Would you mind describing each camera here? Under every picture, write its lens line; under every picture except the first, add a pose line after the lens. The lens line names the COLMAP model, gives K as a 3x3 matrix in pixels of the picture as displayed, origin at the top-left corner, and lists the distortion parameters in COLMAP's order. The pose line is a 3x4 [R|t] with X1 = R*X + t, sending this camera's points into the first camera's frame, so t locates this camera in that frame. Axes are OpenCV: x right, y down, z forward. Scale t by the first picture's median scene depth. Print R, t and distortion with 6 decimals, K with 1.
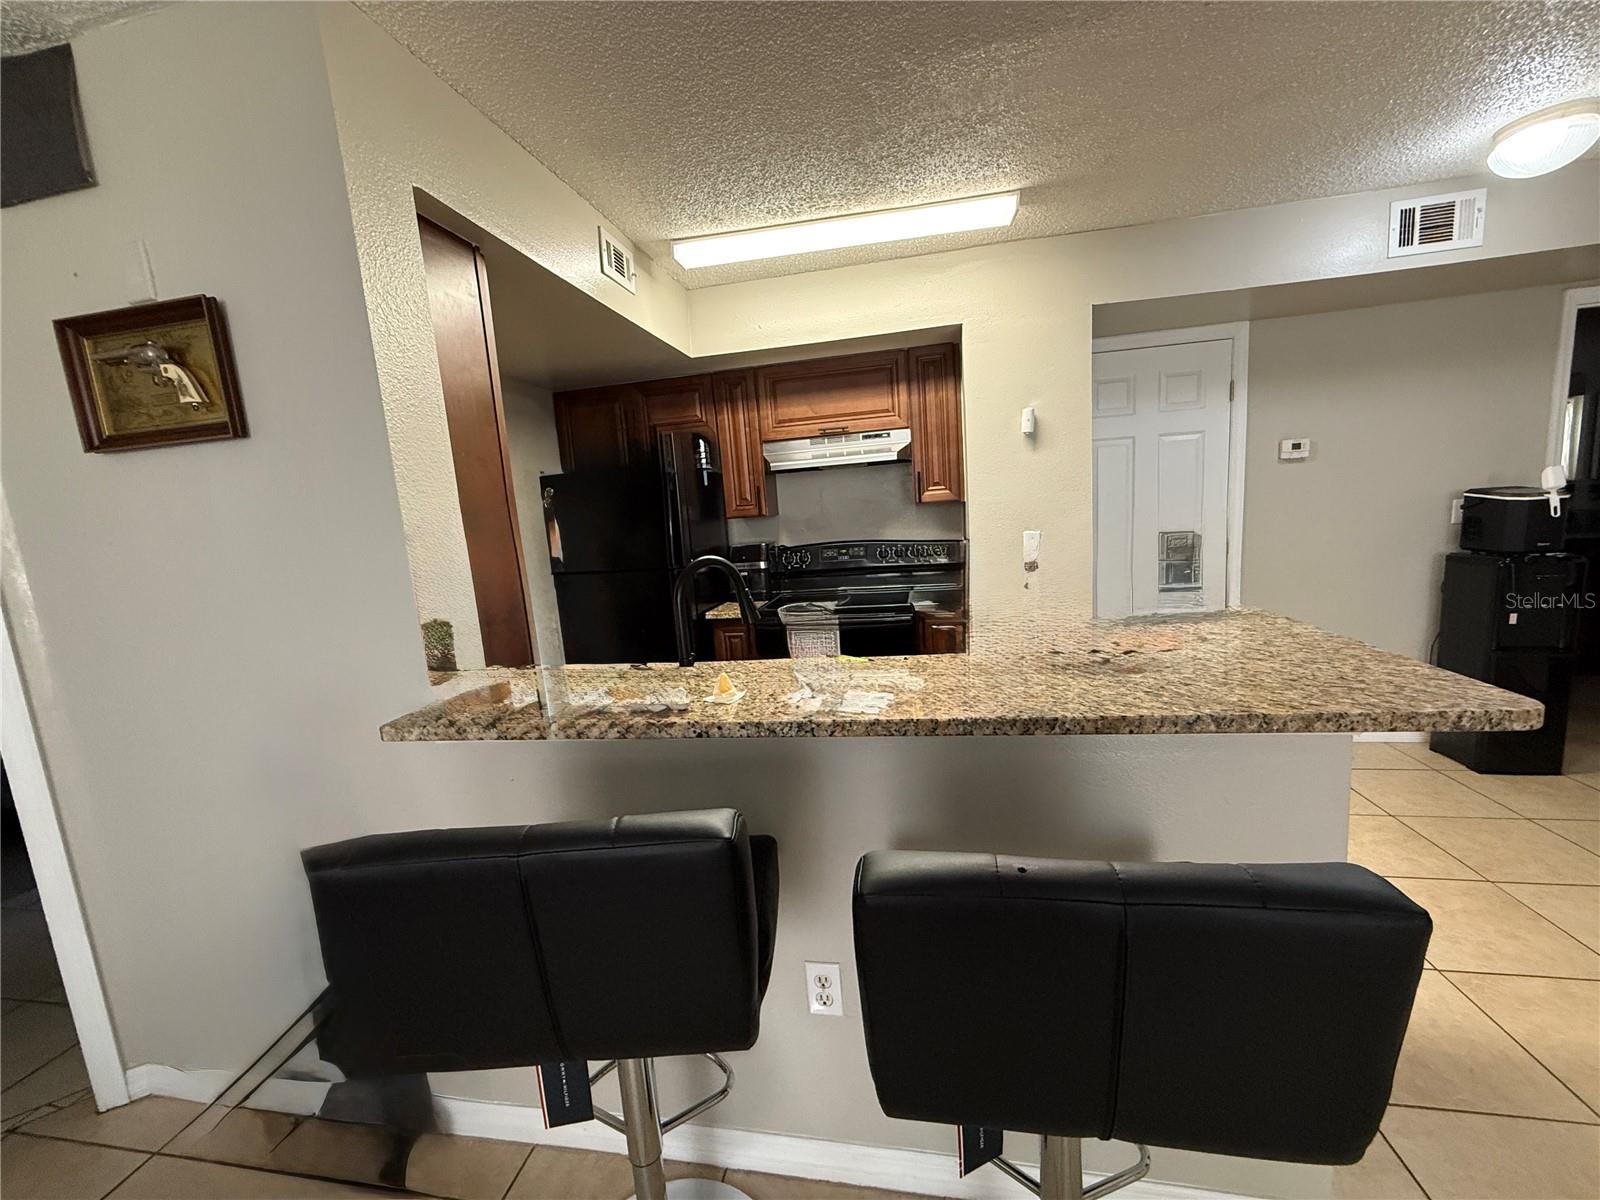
lens RADIAL K [[638.2, 0, 797.2], [0, 638.2, 600.6], [0, 0, 1]] dist [-0.000071, -0.000094]
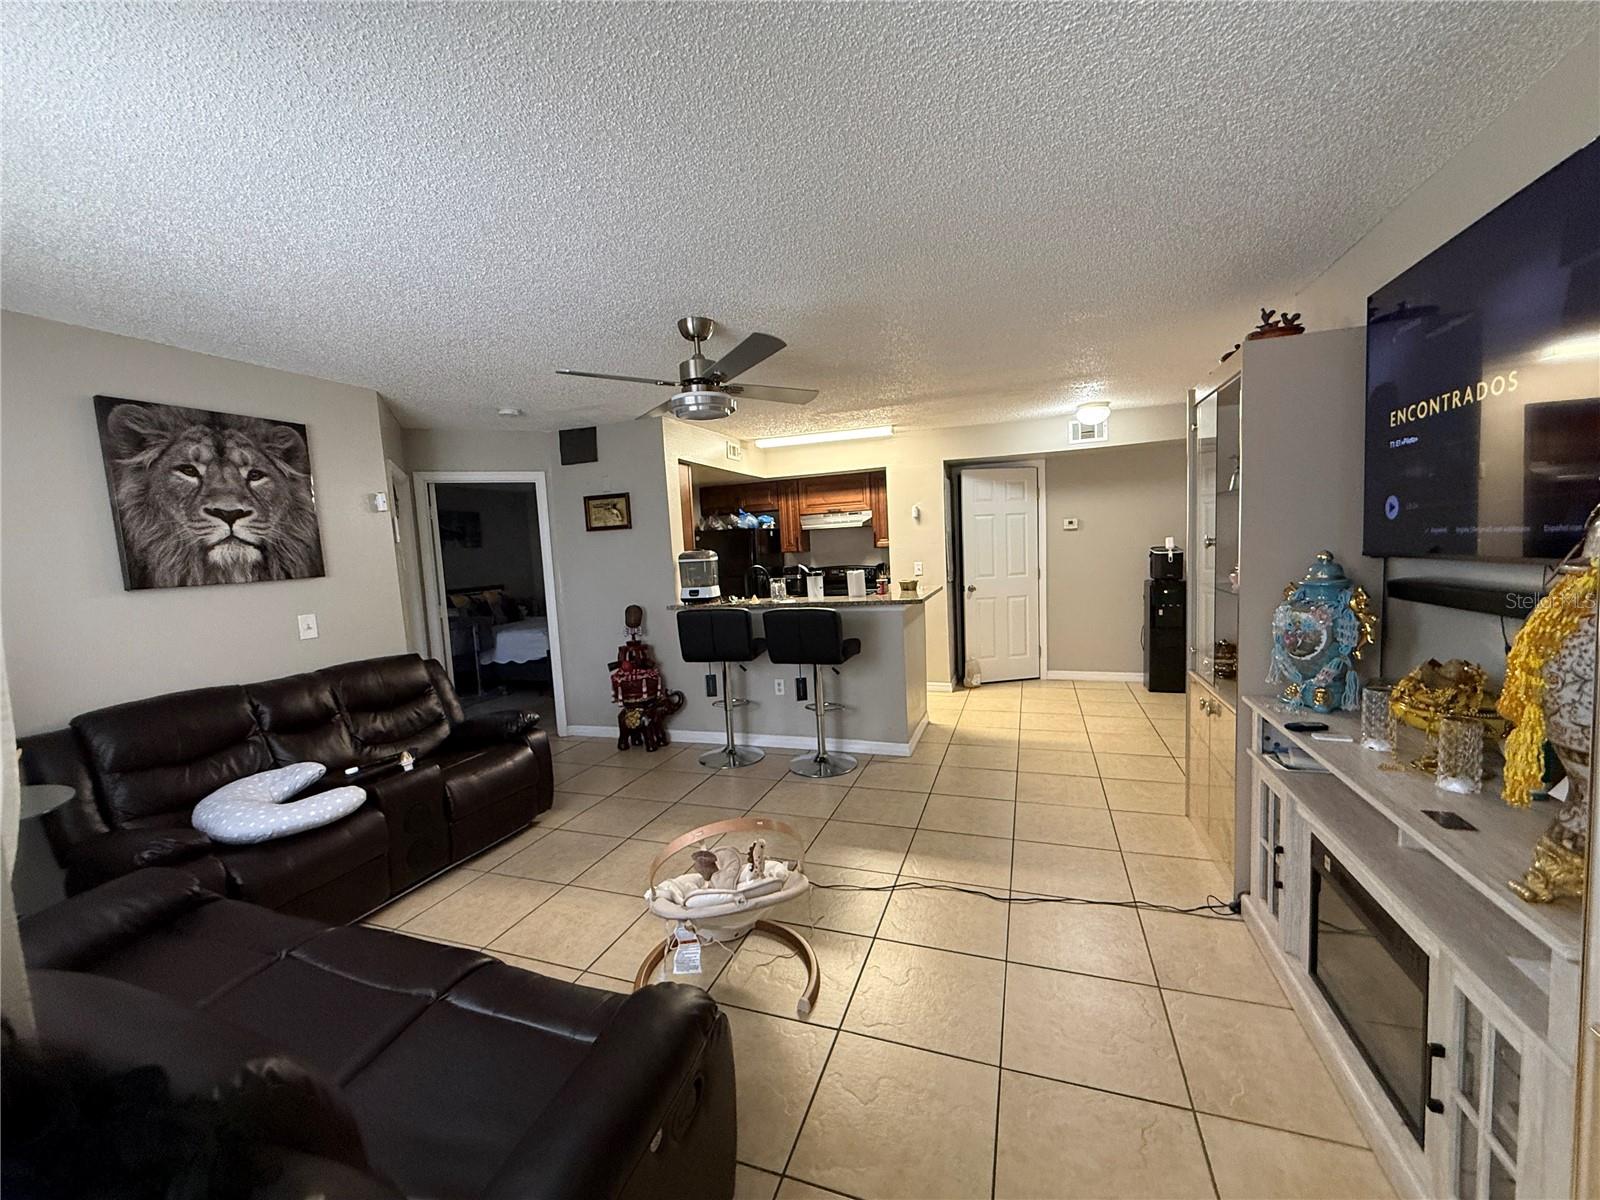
lens RADIAL K [[638.2, 0, 797.2], [0, 638.2, 600.6], [0, 0, 1]] dist [-0.000071, -0.000094]
pose [[0.986824, 0.035658, -0.157817, 0.268609], [-0.043209, 0.998067, -0.044672, 0.111584], [0.155919, 0.050903, 0.986457, -0.986754]]
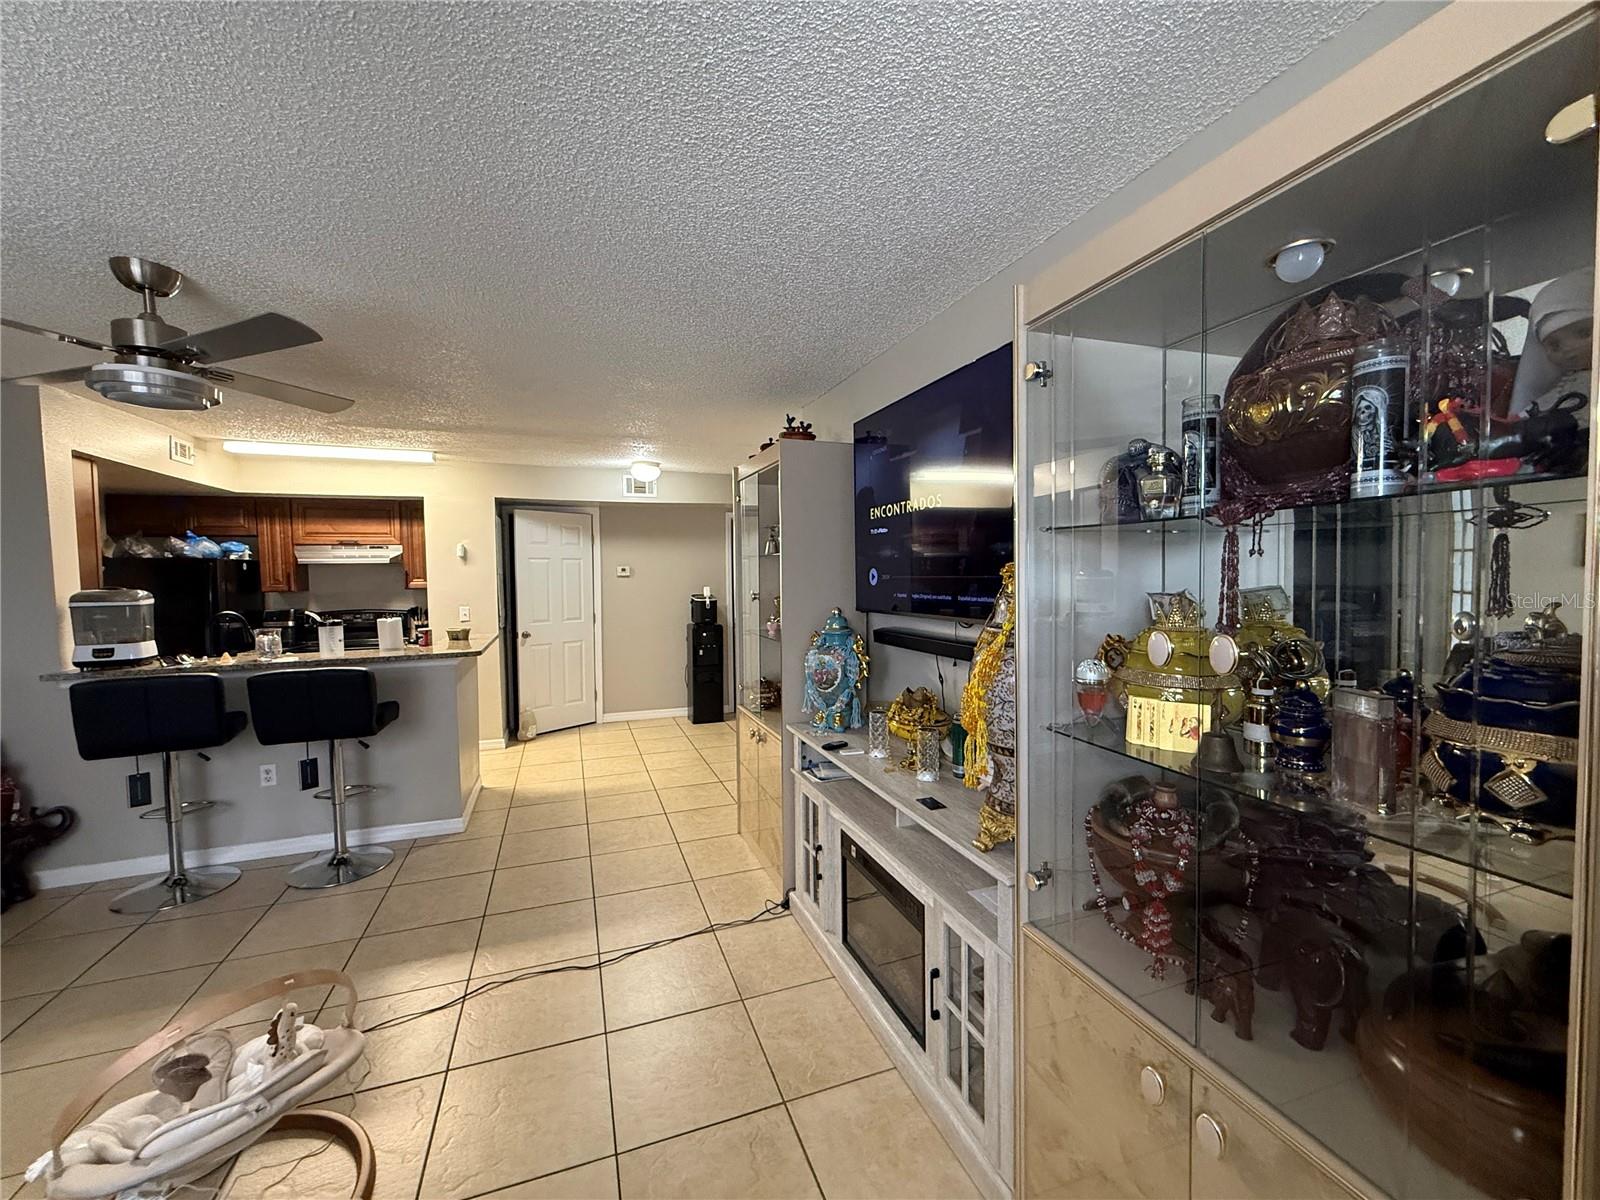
lens RADIAL K [[638.2, 0, 797.2], [0, 638.2, 600.6], [0, 0, 1]] dist [-0.000071, -0.000094]
pose [[0.858339, 0.038699, 0.511621, 0.213451], [0.023406, 0.993160, -0.114390, 0.096303], [-0.512548, 0.110160, 0.851563, -0.964624]]
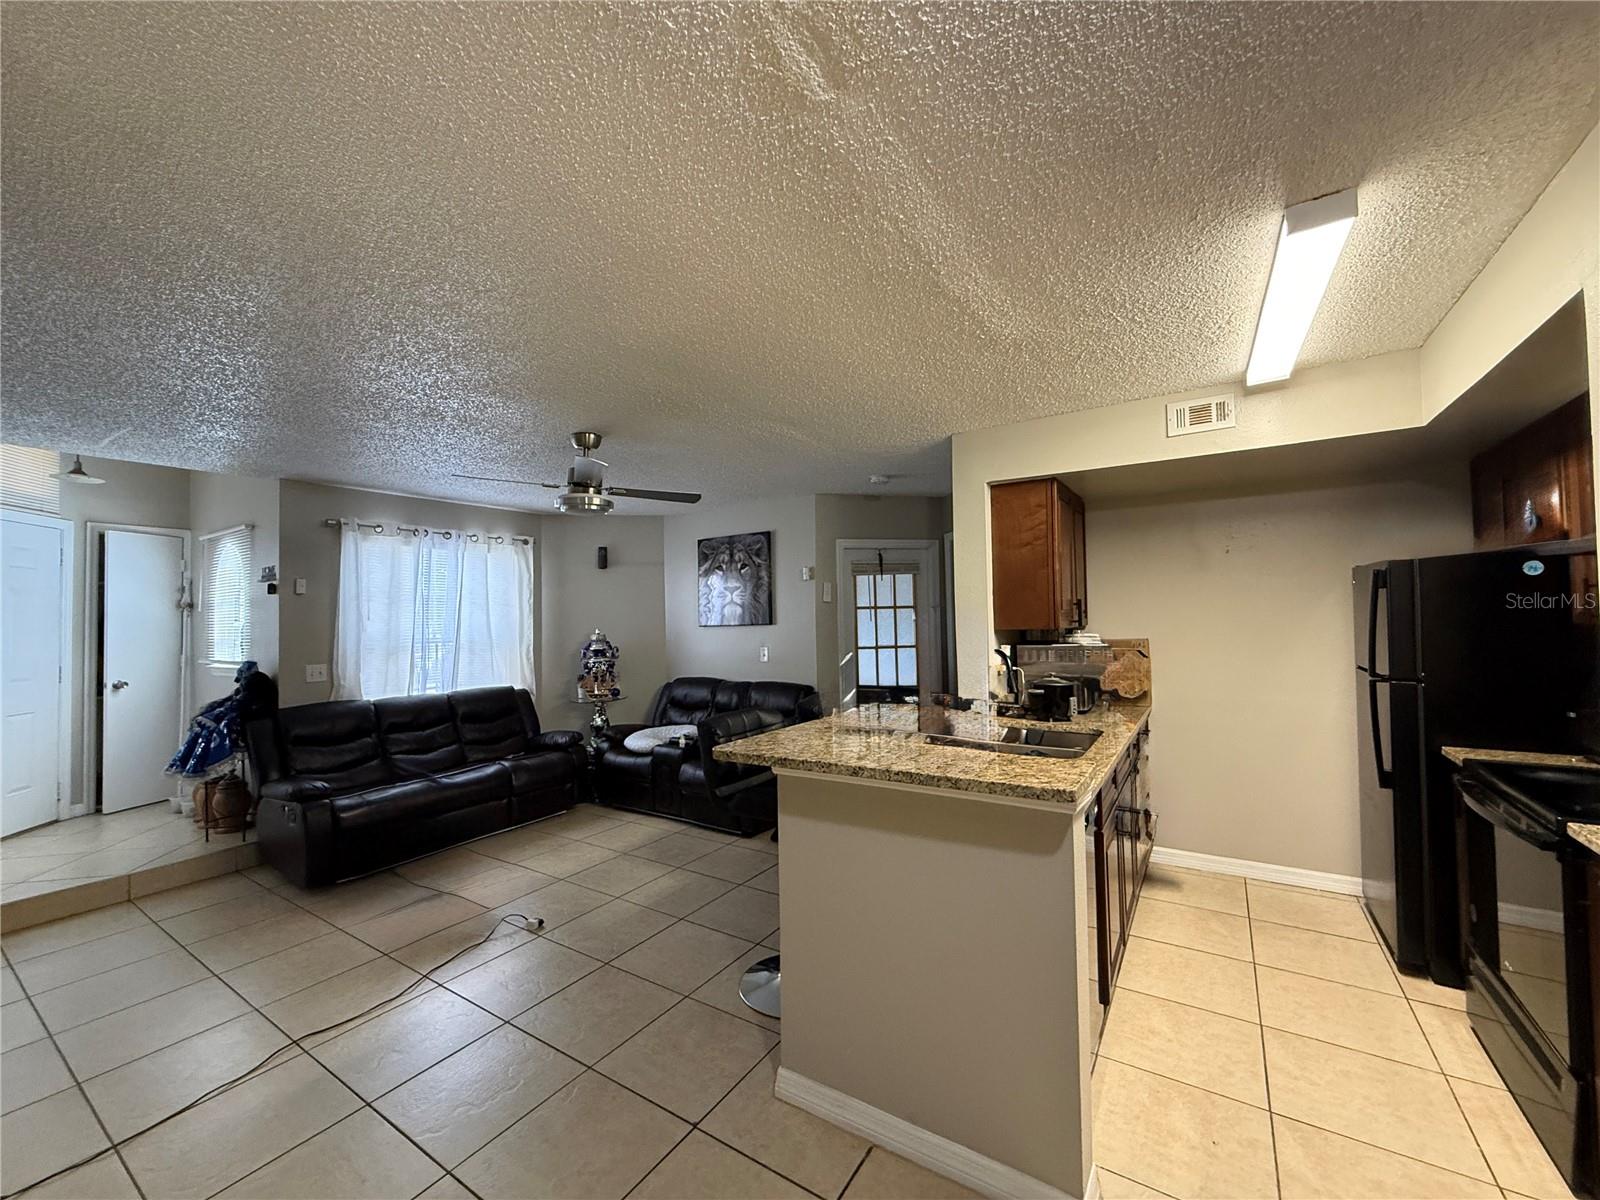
lens RADIAL K [[638.2, 0, 797.2], [0, 638.2, 600.6], [0, 0, 1]] dist [-0.000071, -0.000094]
pose [[-0.377851, 0.053451, -0.924322, 0.820782], [-0.085874, 0.992006, 0.092470, -0.153586], [0.921875, 0.114315, -0.370241, 0.542866]]
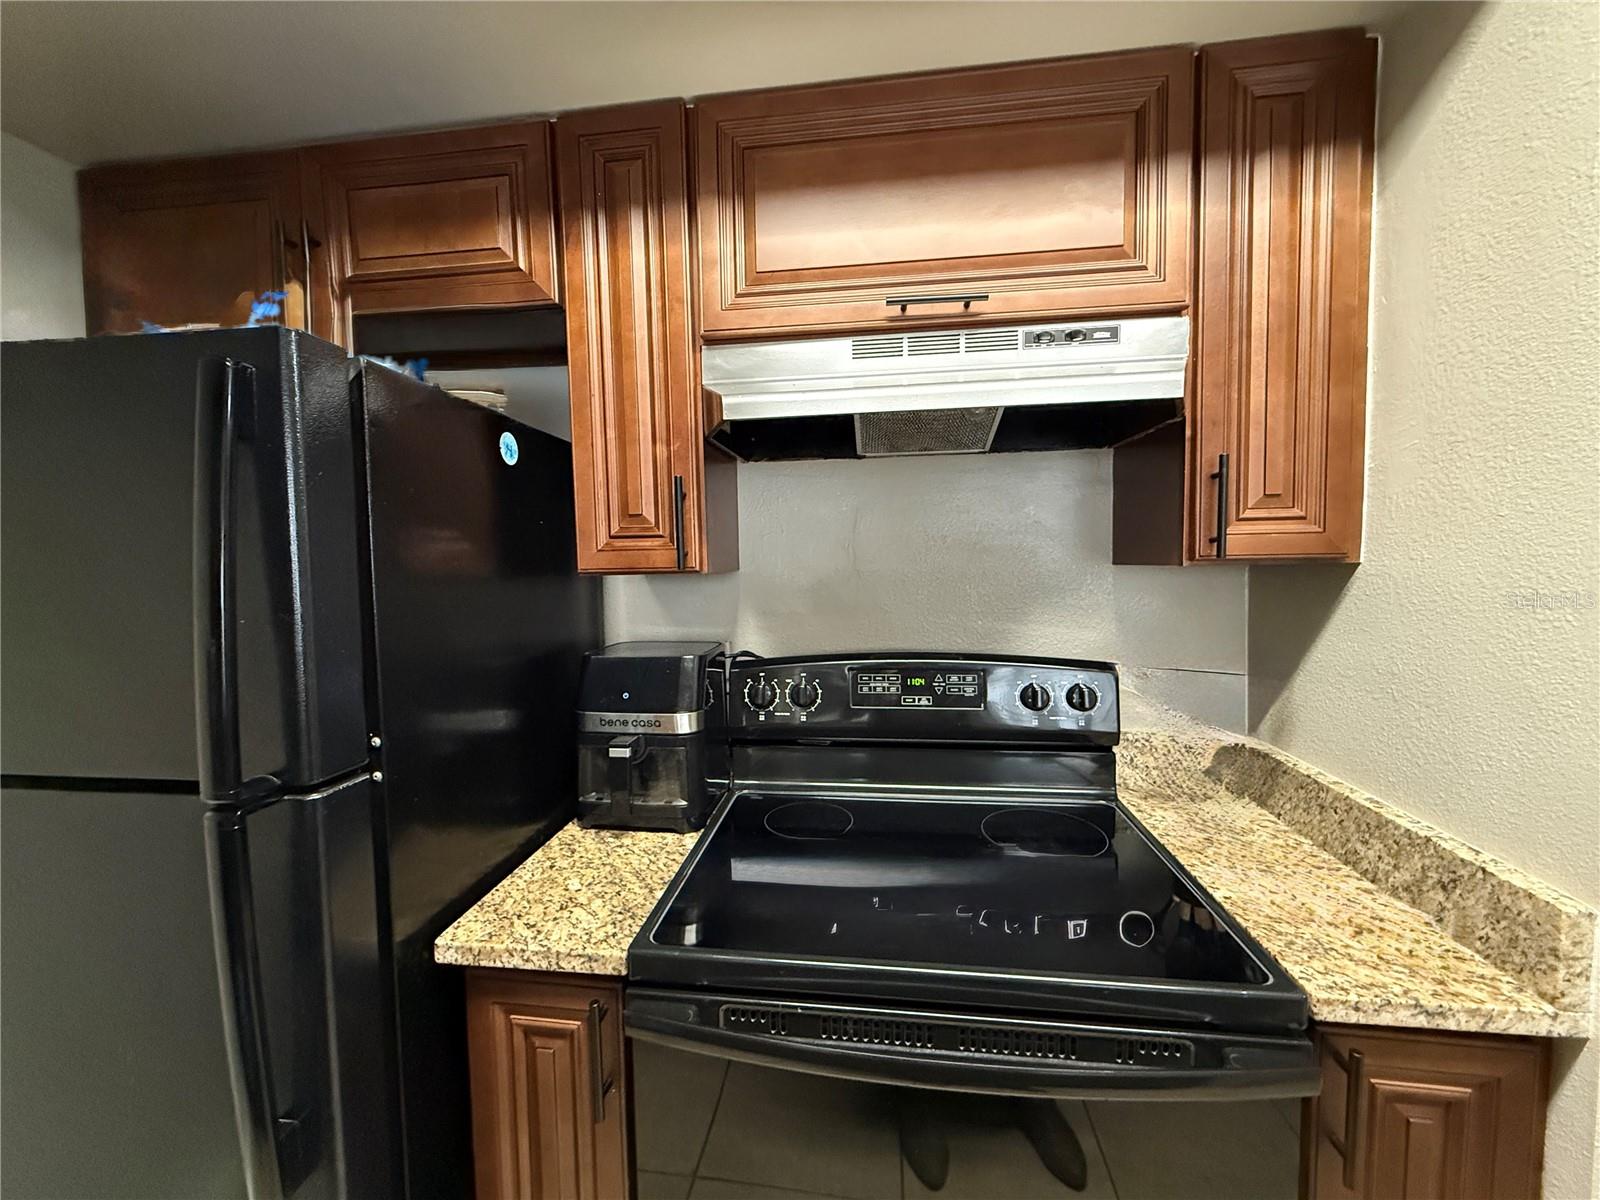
lens RADIAL K [[638.2, 0, 797.2], [0, 638.2, 600.6], [0, 0, 1]] dist [-0.000071, -0.000094]
pose [[0.996463, 0.050236, 0.067361, -0.022413], [-0.044509, 0.995472, -0.083988, -0.098279], [-0.071275, 0.080692, 0.994187, 0.709755]]
